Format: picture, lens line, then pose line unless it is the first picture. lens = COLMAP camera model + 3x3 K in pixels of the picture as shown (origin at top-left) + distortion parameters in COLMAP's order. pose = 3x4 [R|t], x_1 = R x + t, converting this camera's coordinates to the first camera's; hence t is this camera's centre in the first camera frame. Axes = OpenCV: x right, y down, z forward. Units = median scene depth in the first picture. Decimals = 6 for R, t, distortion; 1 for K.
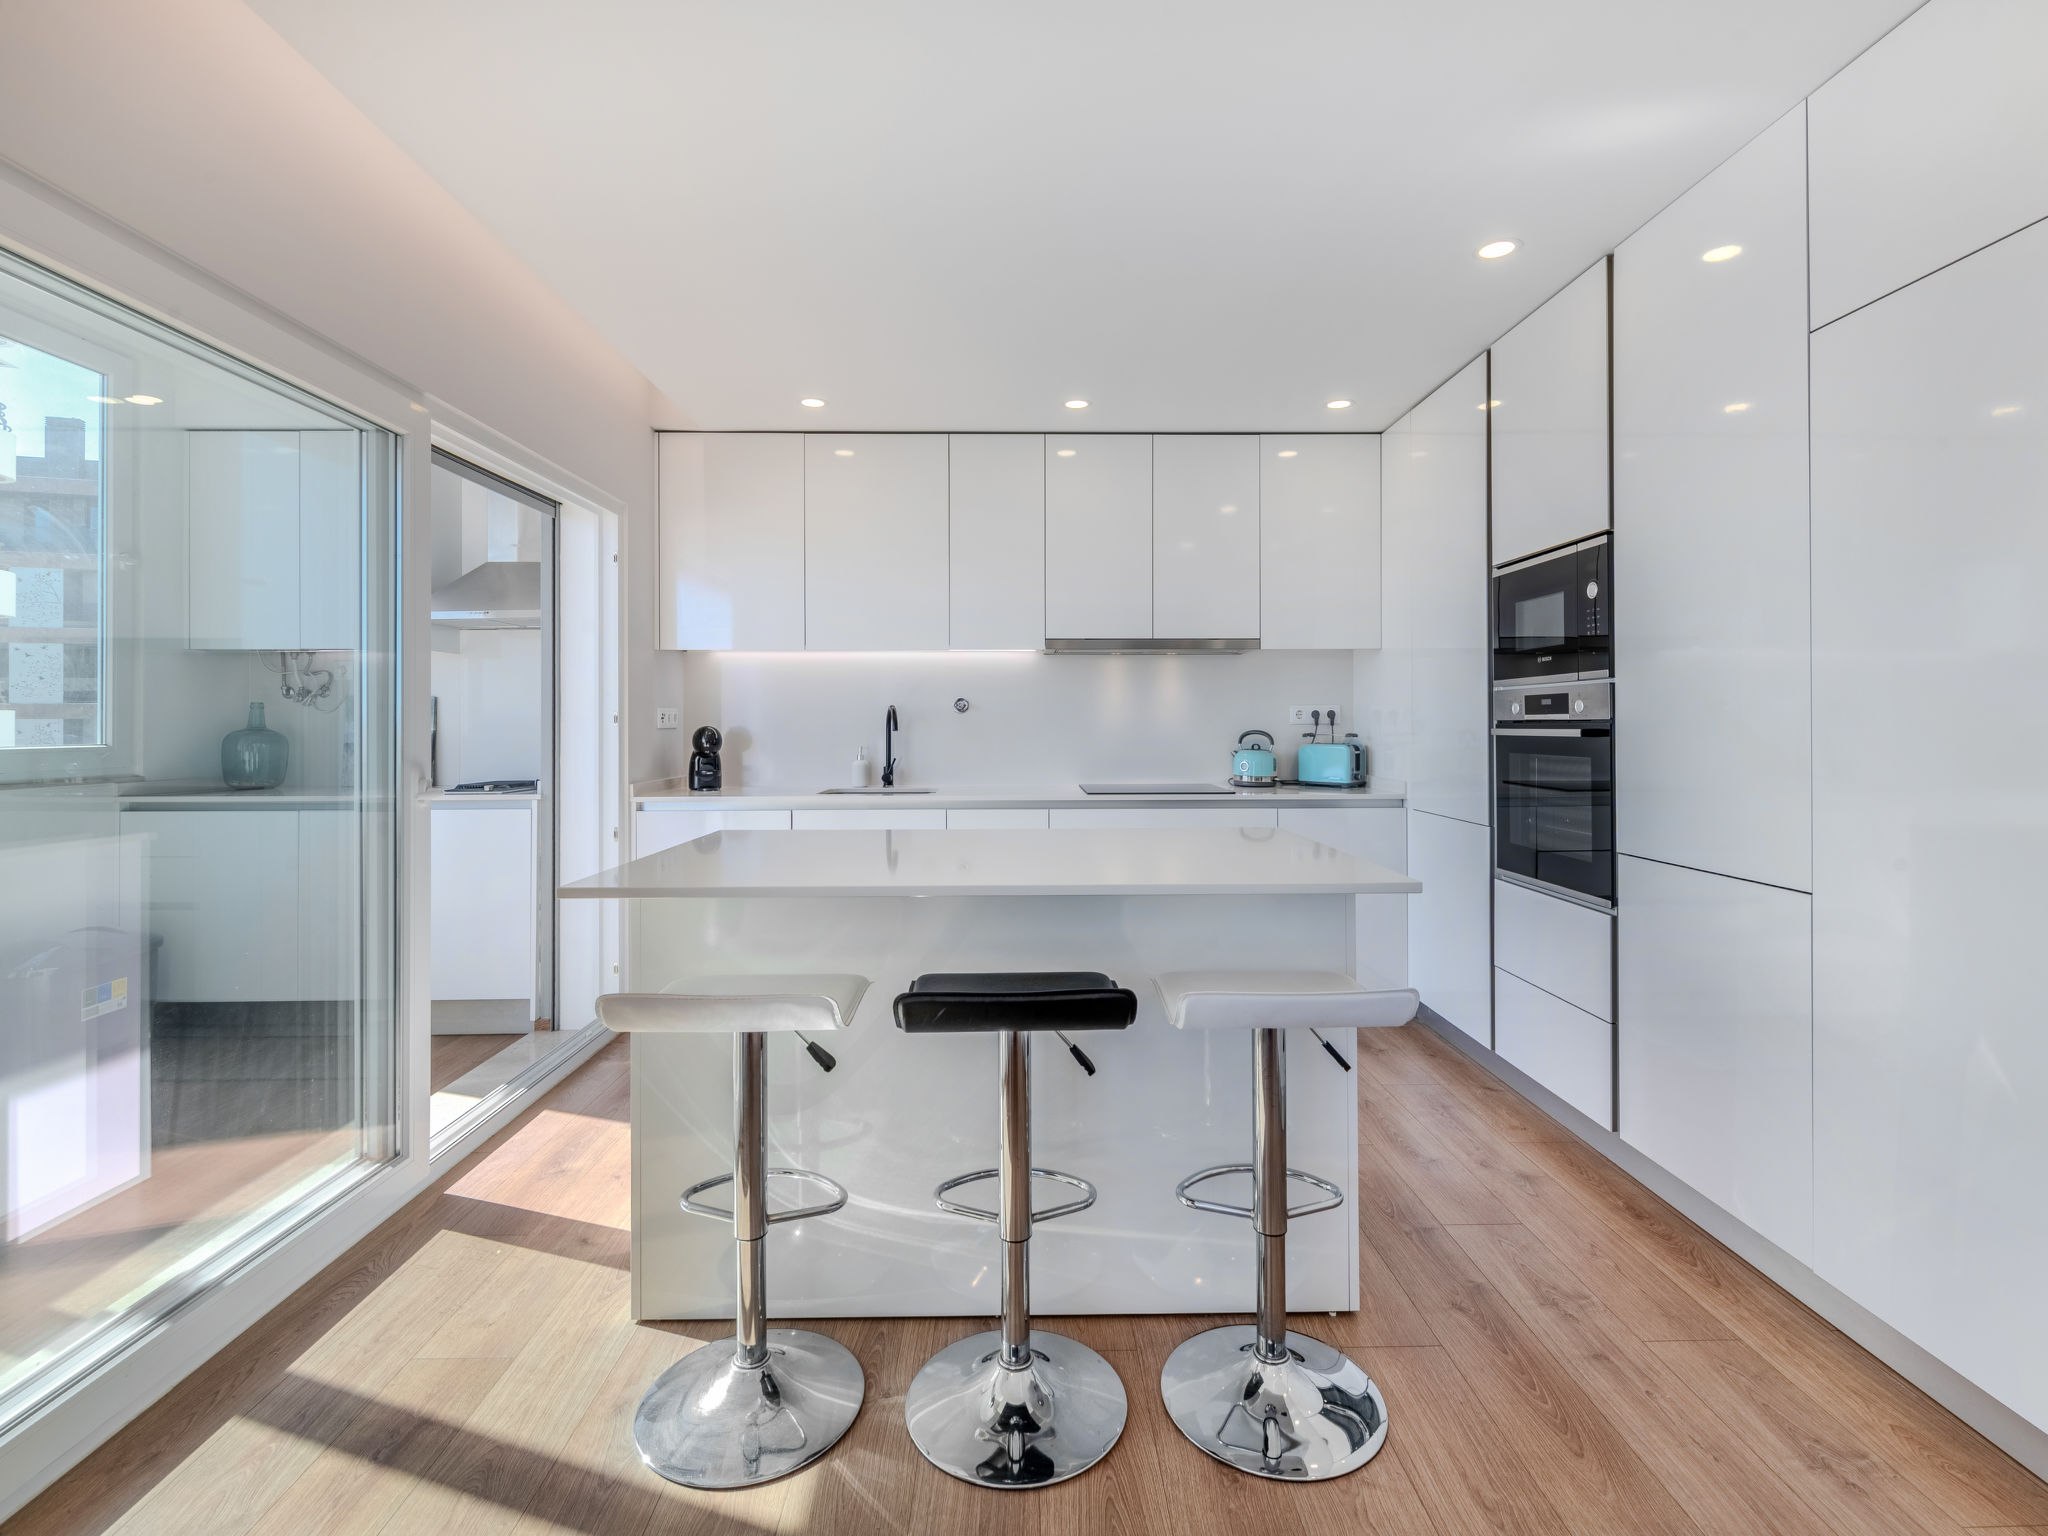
lens RADIAL K [[951.0, 0, 1037.6], [0, 951.0, 718.0], [0, 0, 1]] dist [0.001867, 0.000011]
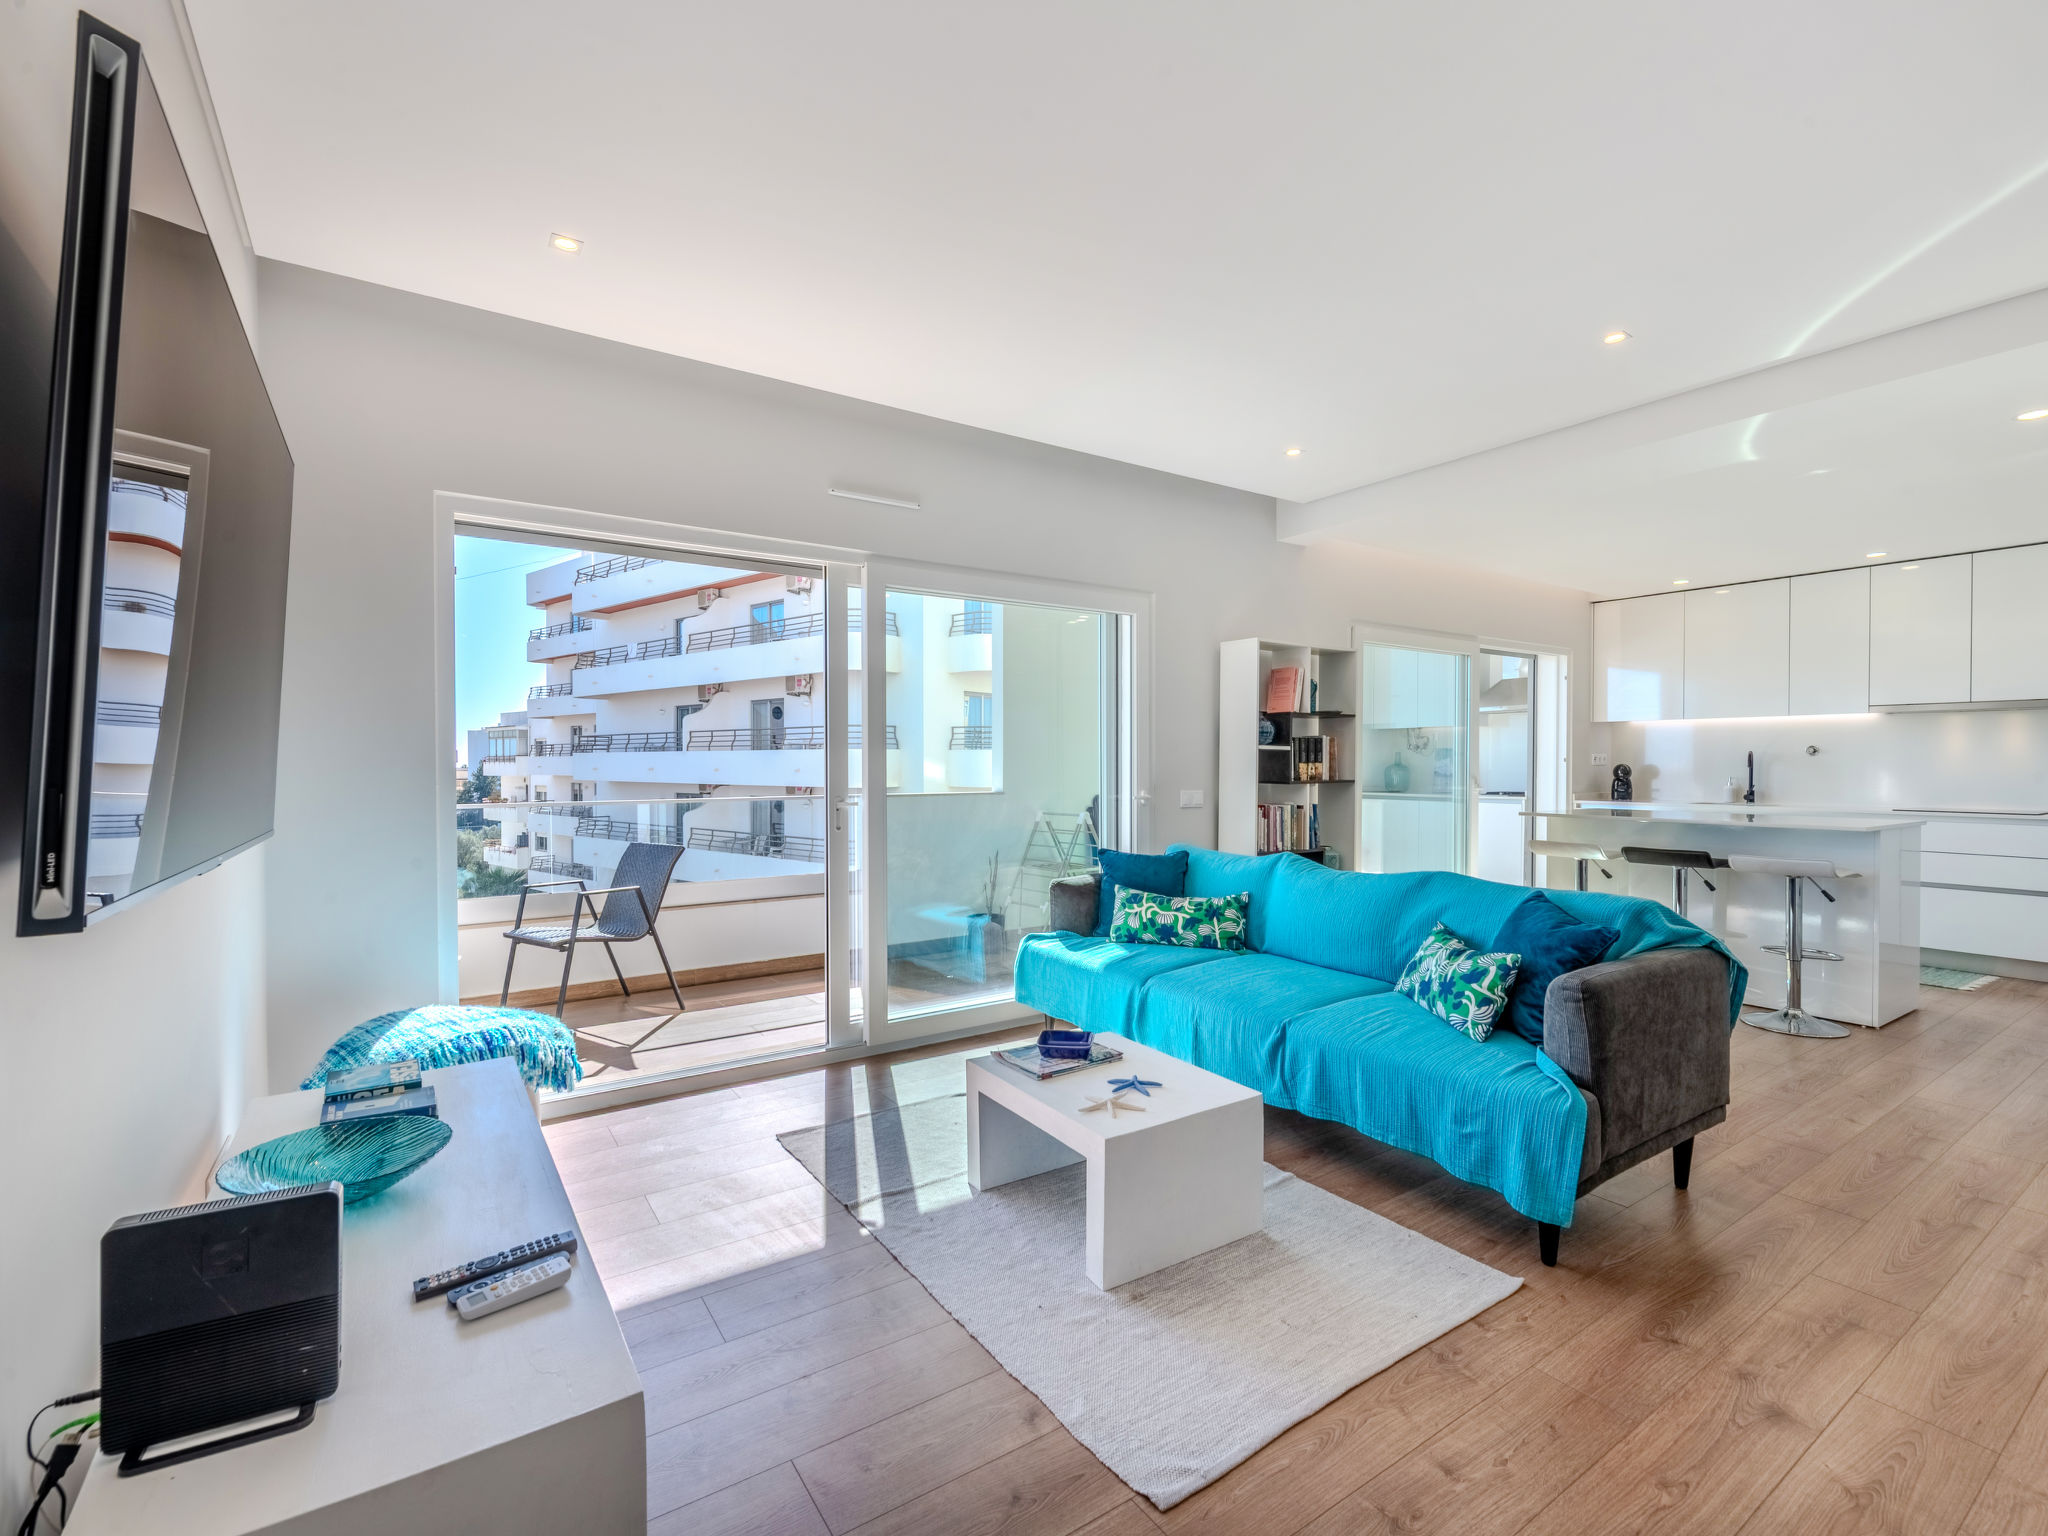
lens RADIAL K [[925.4, 0, 1028.2], [0, 925.4, 775.1], [0, 0, 1]] dist [0.001800, -0.000823]
pose [[0.542124, 0.014613, -0.840171, 0.513633], [0.001505, 0.999830, 0.018361, -0.003814], [0.840297, -0.011218, 0.542010, -0.883405]]
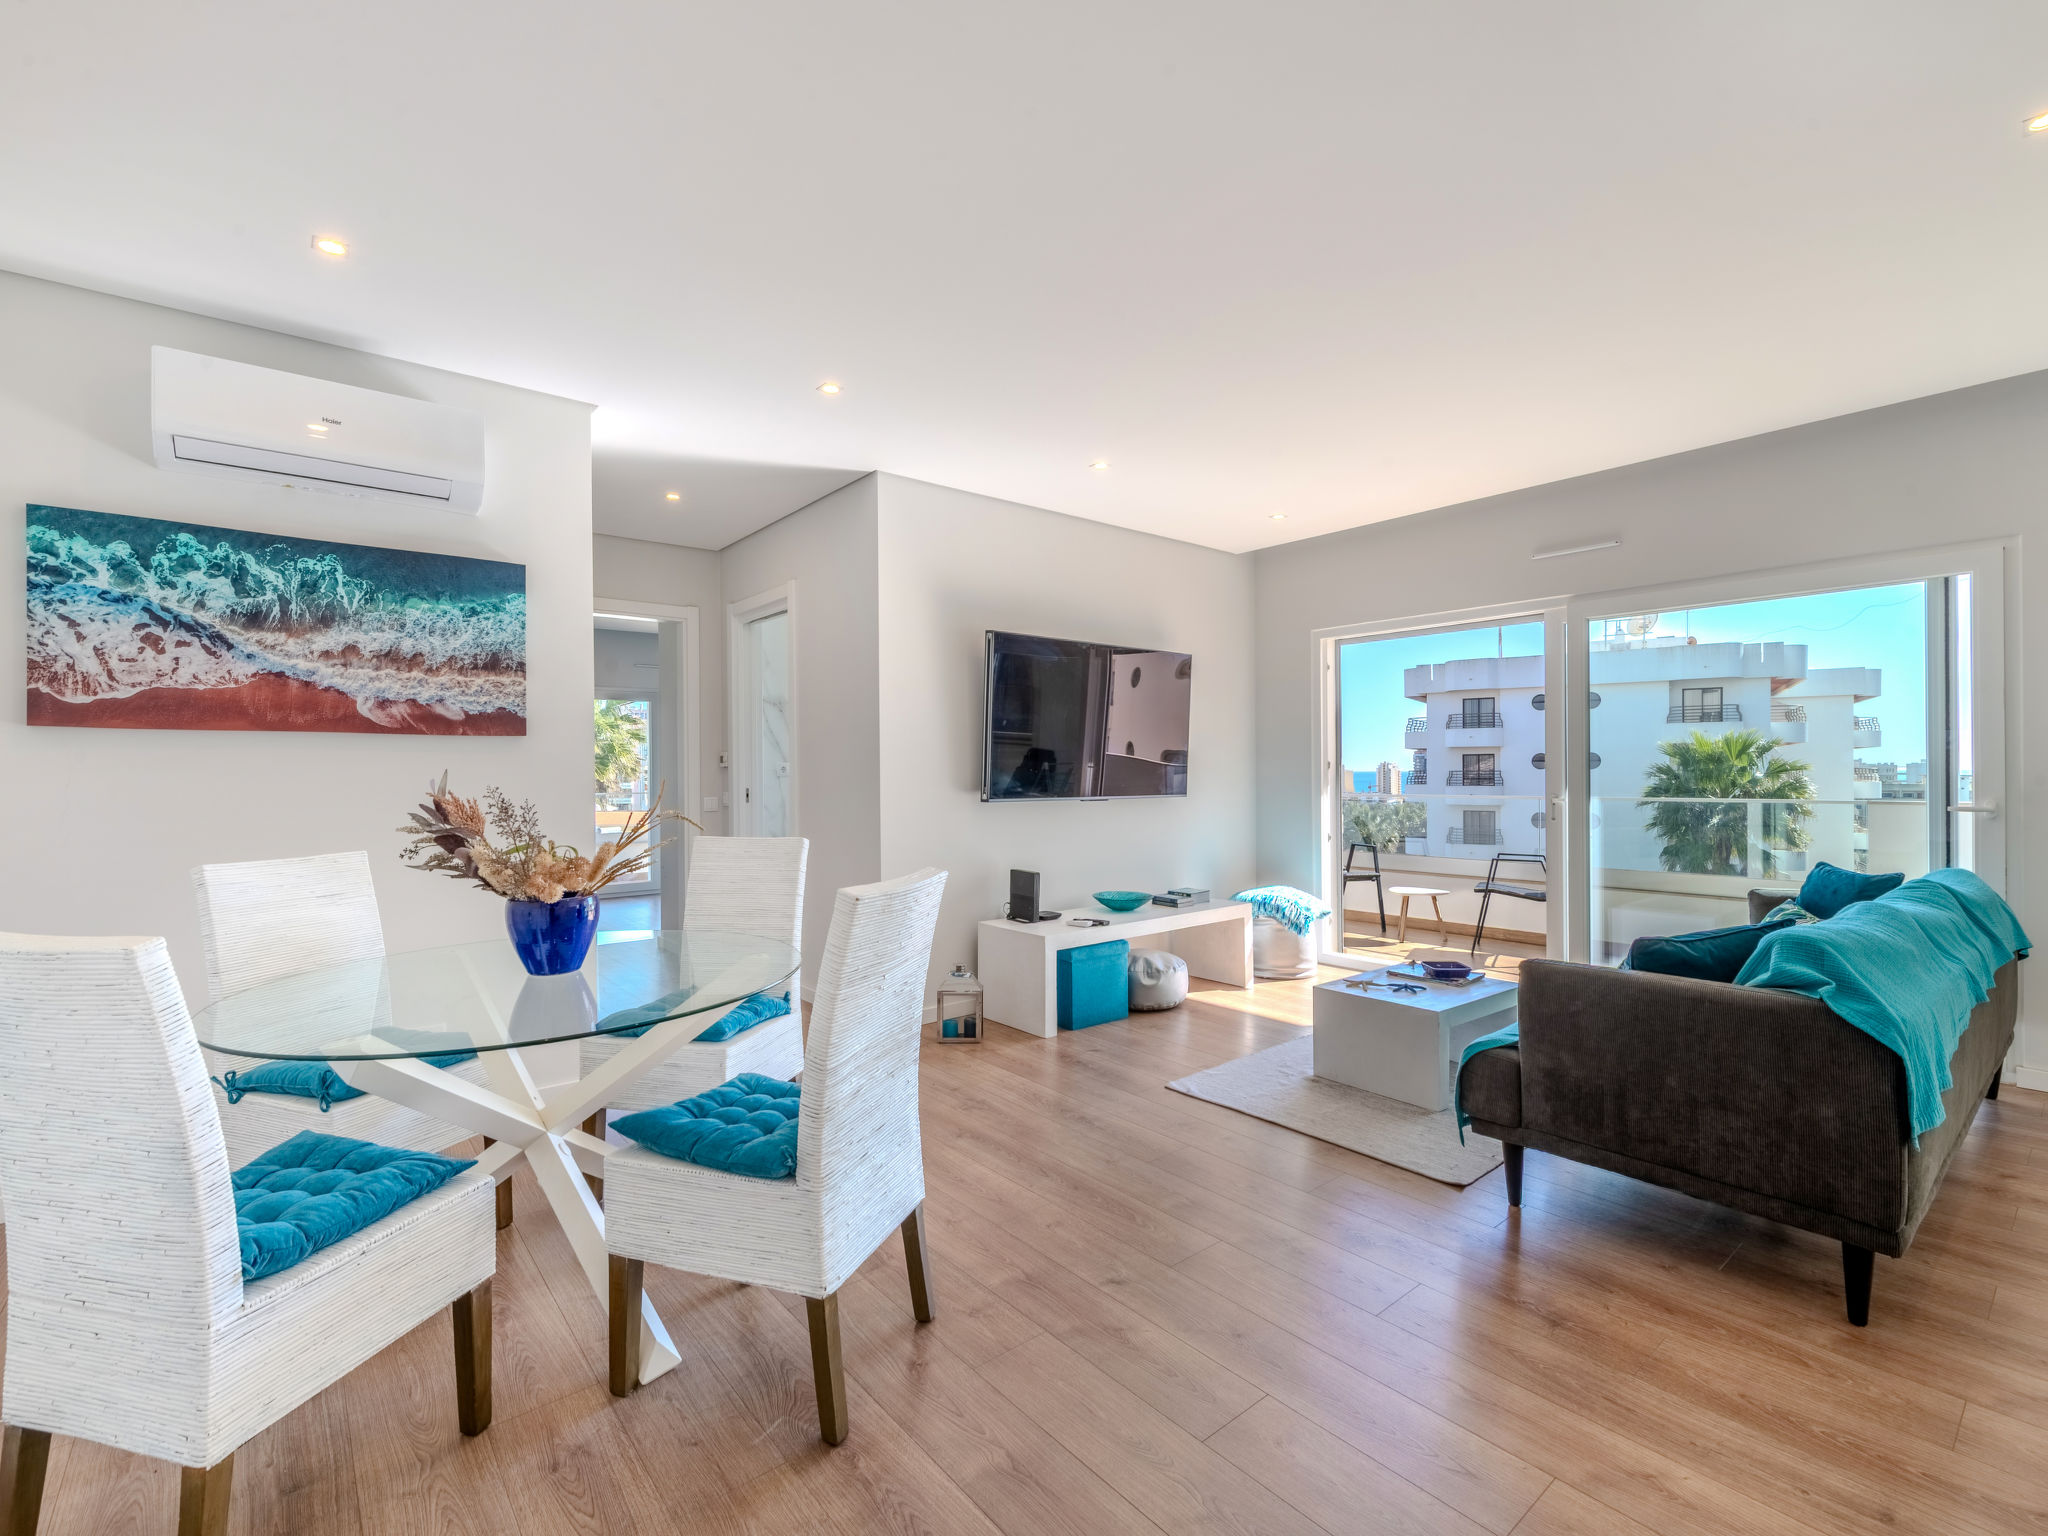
lens RADIAL K [[925.4, 0, 1028.2], [0, 925.4, 775.1], [0, 0, 1]] dist [0.001800, -0.000823]
pose [[-0.791361, 0.012520, -0.611221, 0.870219], [0.010843, 0.999920, 0.006444, -0.003135], [0.611253, -0.001528, -0.791433, -0.024140]]
